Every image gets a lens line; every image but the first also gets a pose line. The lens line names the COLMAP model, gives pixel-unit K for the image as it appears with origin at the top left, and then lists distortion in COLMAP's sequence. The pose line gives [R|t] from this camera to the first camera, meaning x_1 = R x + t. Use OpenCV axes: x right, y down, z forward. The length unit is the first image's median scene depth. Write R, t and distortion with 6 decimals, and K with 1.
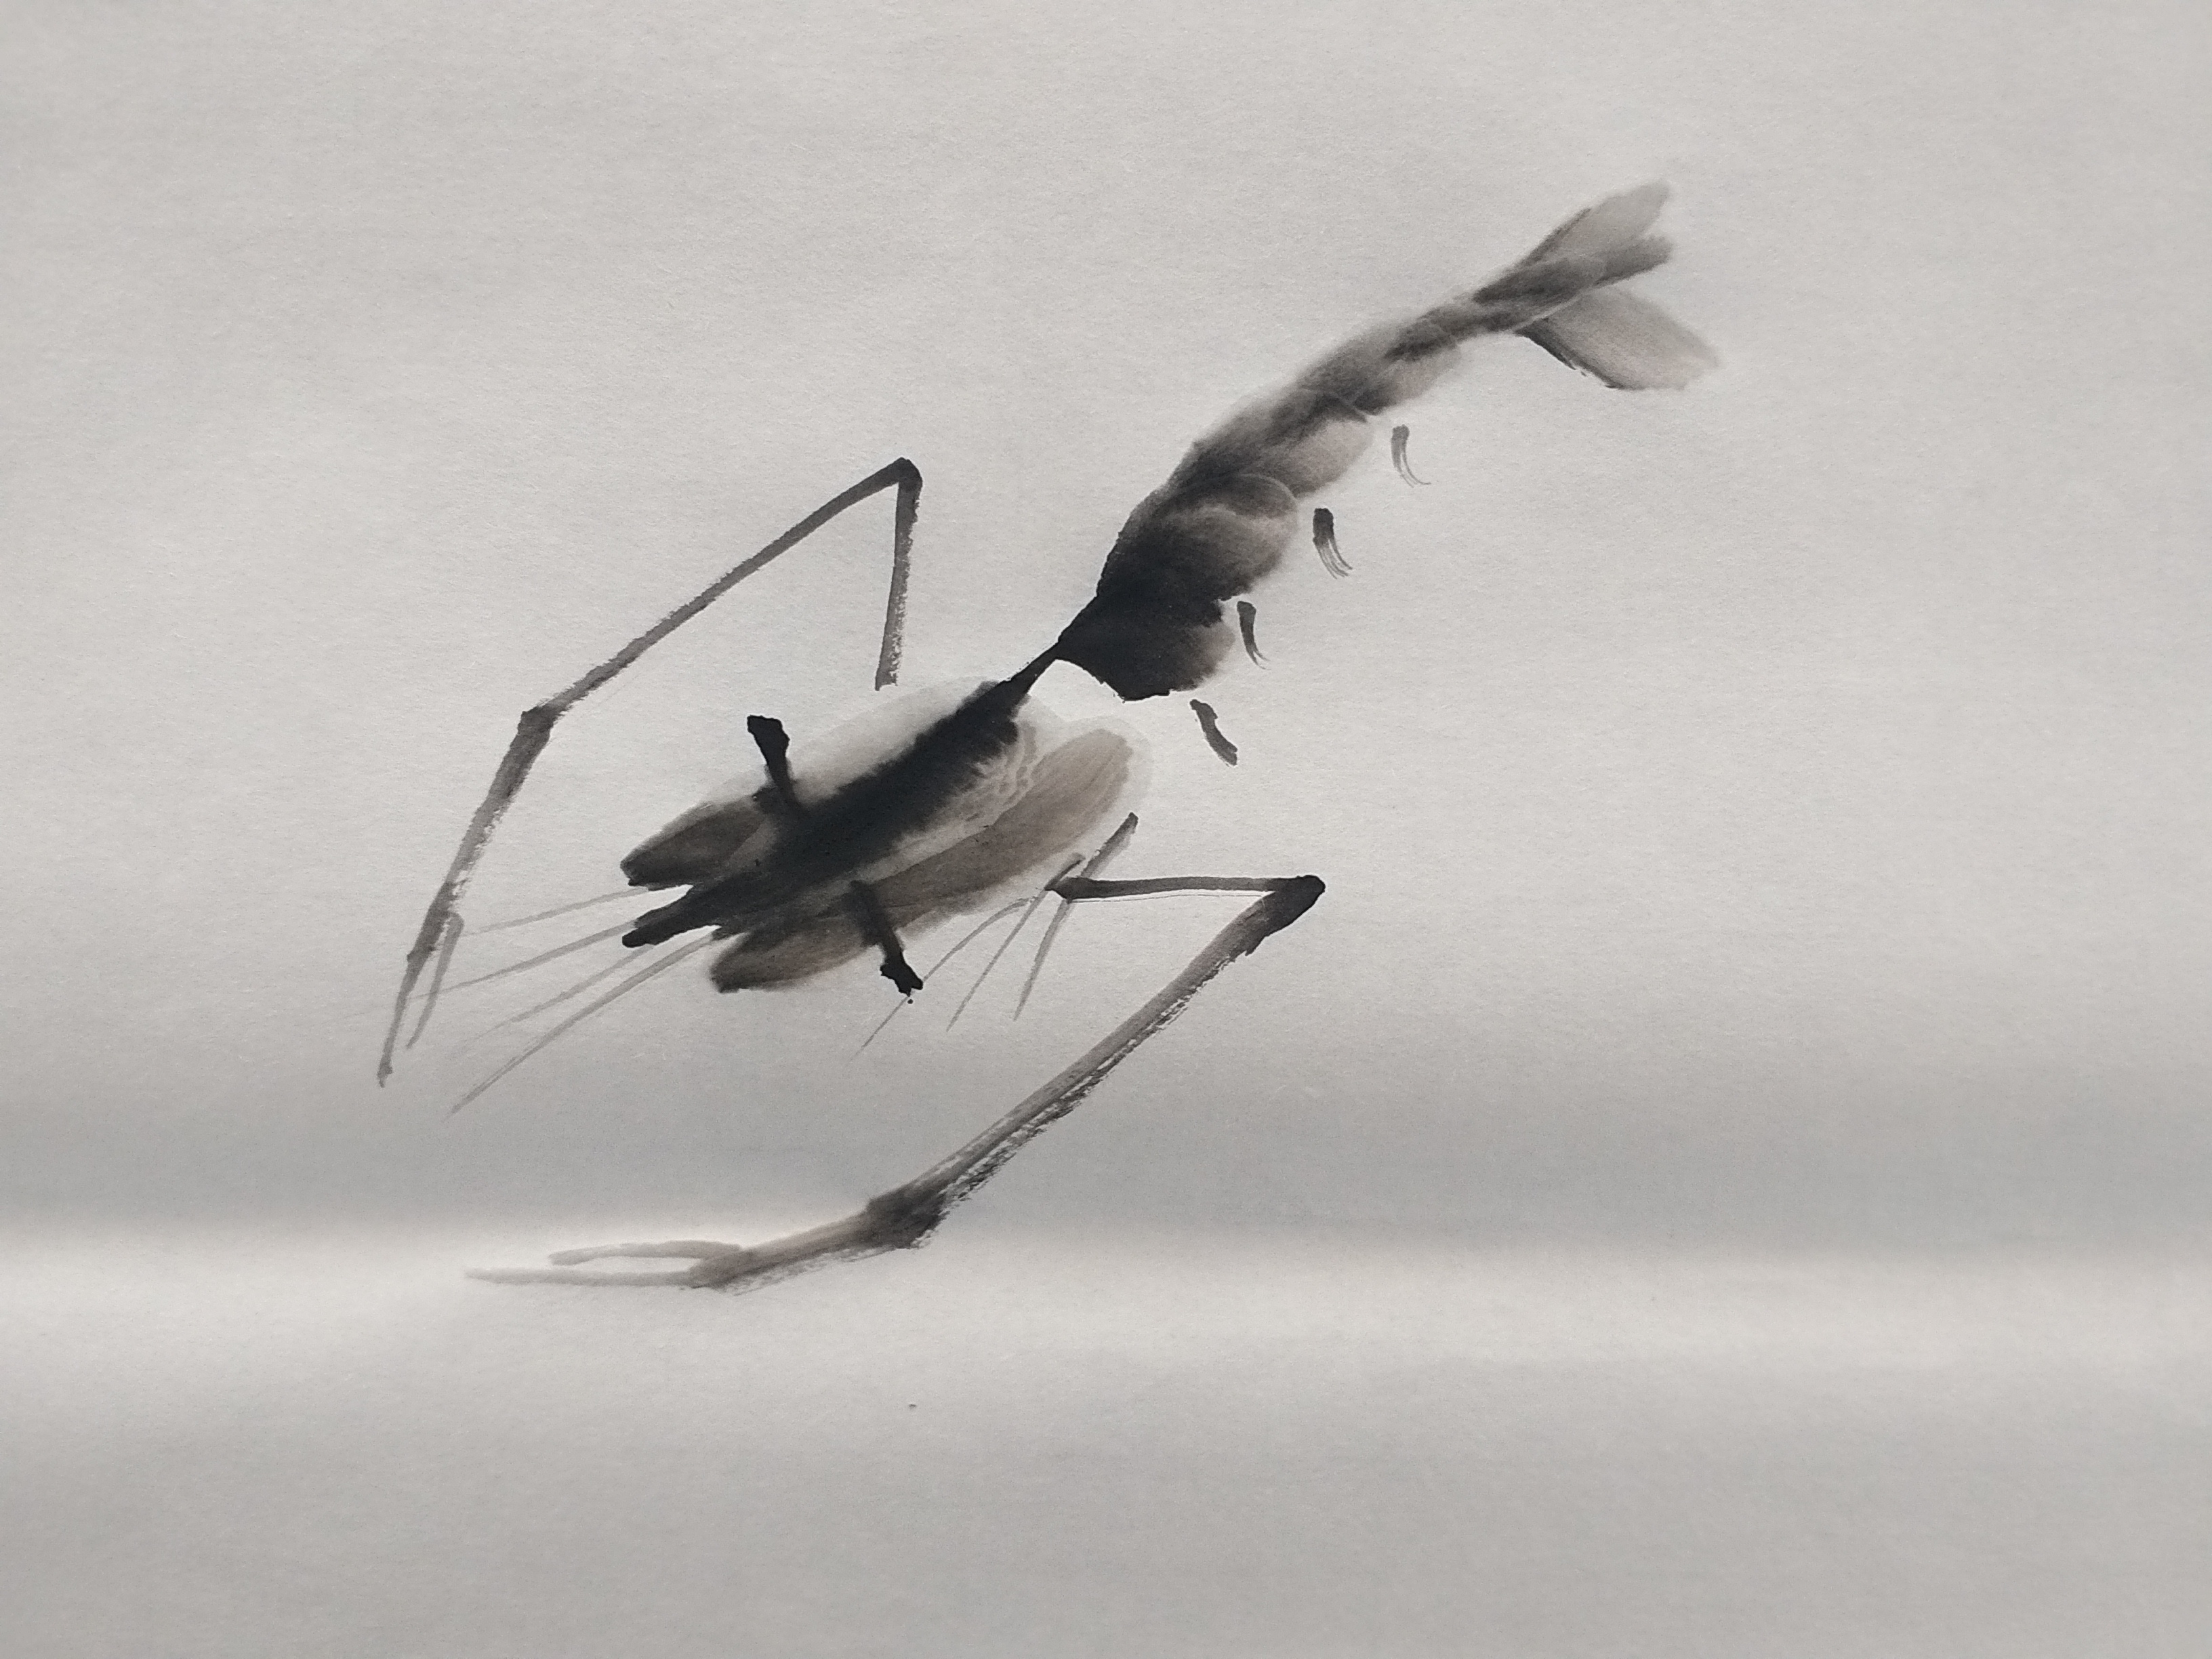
lens RADIAL K [[1698.8, 0, 1087.1], [0, 1698.8, 821.6], [0, 0, 1]] dist [0.123009, -0.001857]
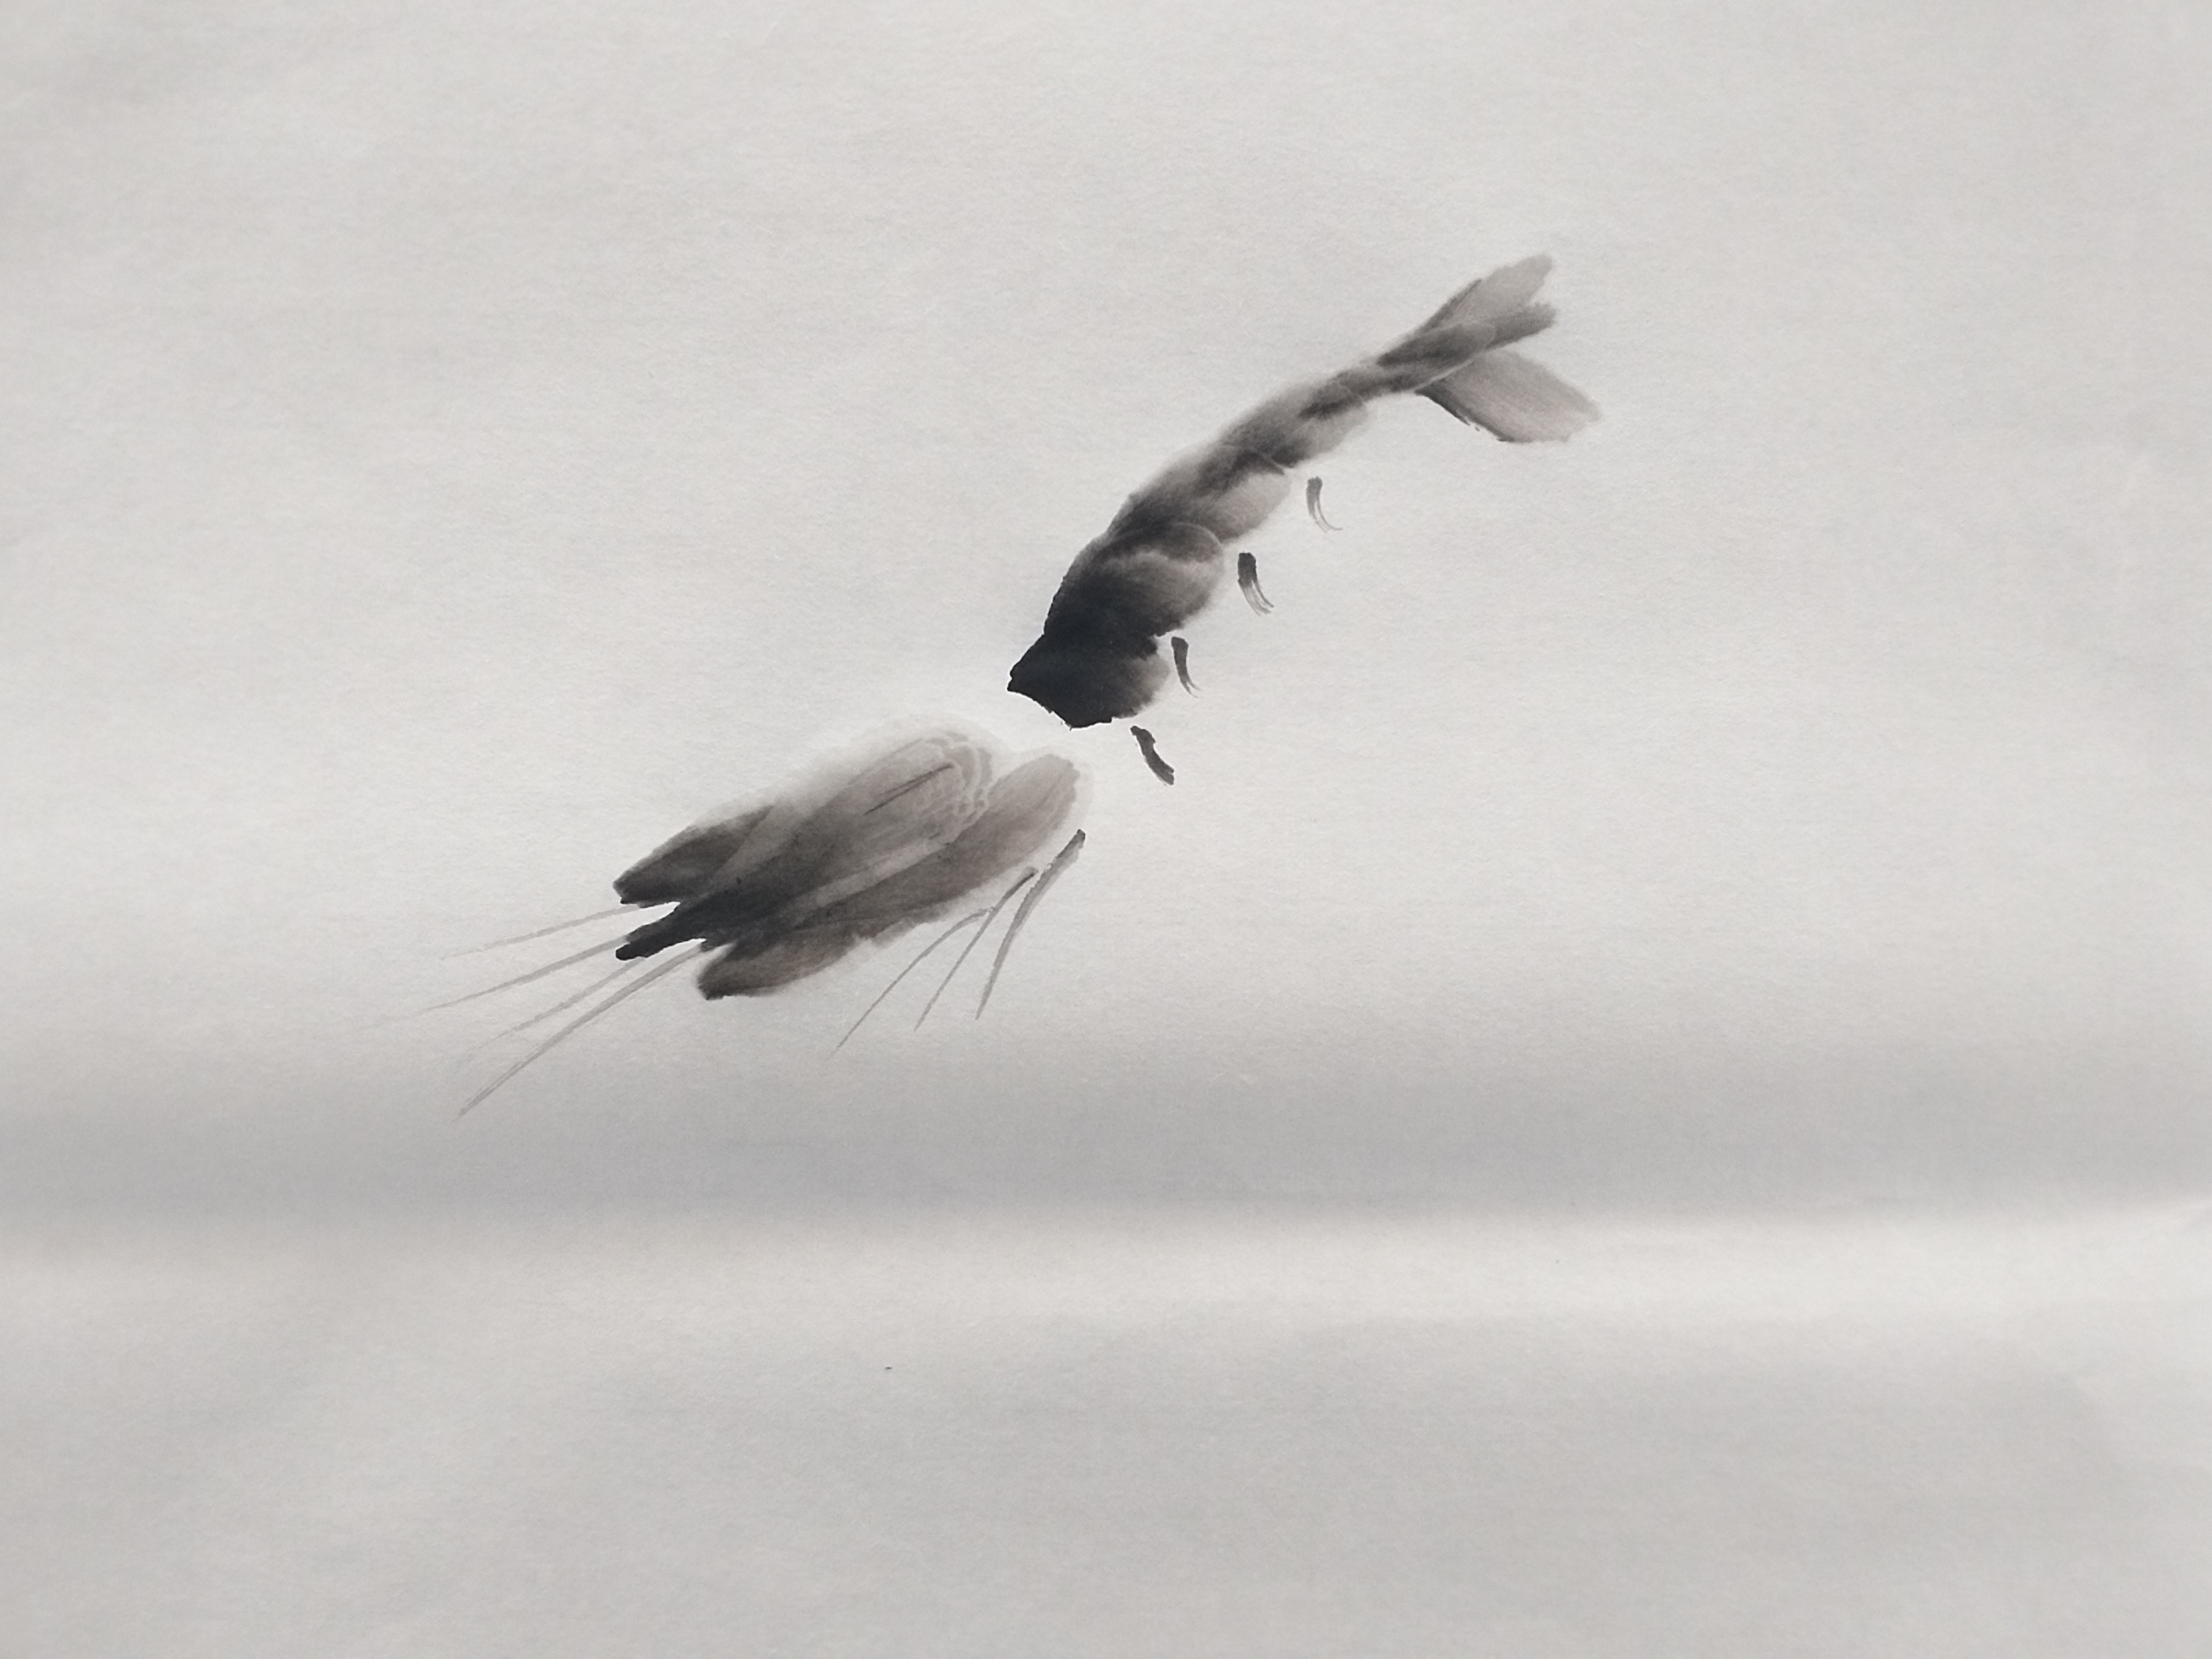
lens RADIAL K [[1698.8, 0, 1086.9], [0, 1698.8, 838.6], [0, 0, 1]] dist [0.123009, -0.001857]
pose [[0.999589, -0.016787, 0.023219, 0.005583], [0.016804, 0.999859, -0.000519, 0.001268], [-0.023207, 0.000909, 0.999730, -0.101245]]
